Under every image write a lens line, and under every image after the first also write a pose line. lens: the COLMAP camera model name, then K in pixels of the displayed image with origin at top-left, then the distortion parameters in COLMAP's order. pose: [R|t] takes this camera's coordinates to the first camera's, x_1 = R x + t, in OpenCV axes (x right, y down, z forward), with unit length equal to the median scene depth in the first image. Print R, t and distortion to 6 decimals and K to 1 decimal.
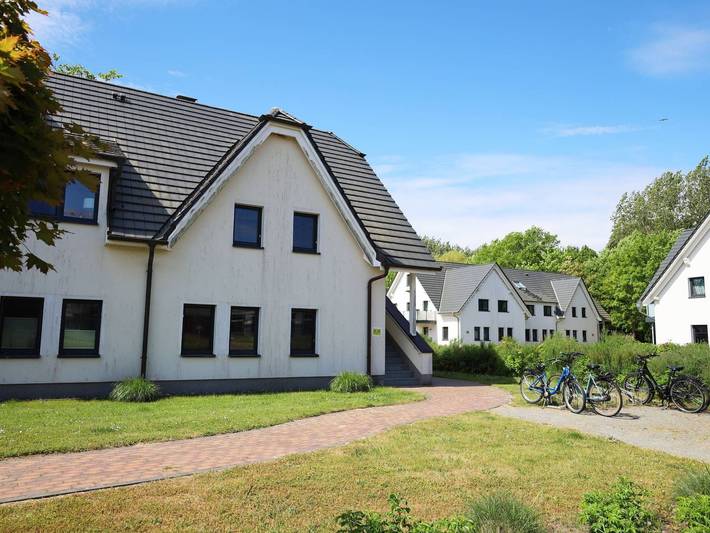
lens RADIAL K [[547.1, 0, 355.0], [0, 547.1, 266.5], [0, 0, 1]] dist [-0.001216, -0.000850]
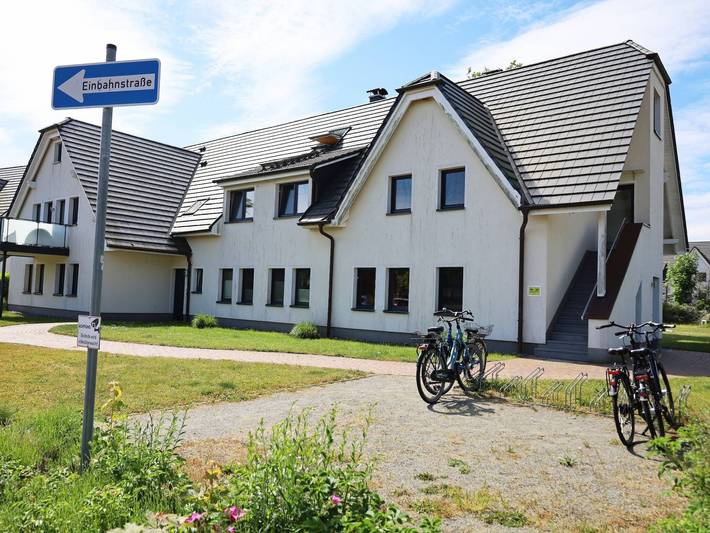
lens RADIAL K [[547.1, 0, 355.0], [0, 547.1, 266.5], [0, 0, 1]] dist [-0.001216, -0.000850]
pose [[0.374232, -0.052167, -0.925867, 0.775774], [0.094113, 0.995398, -0.018045, 0.080459], [0.922547, -0.080383, 0.377419, 0.490948]]
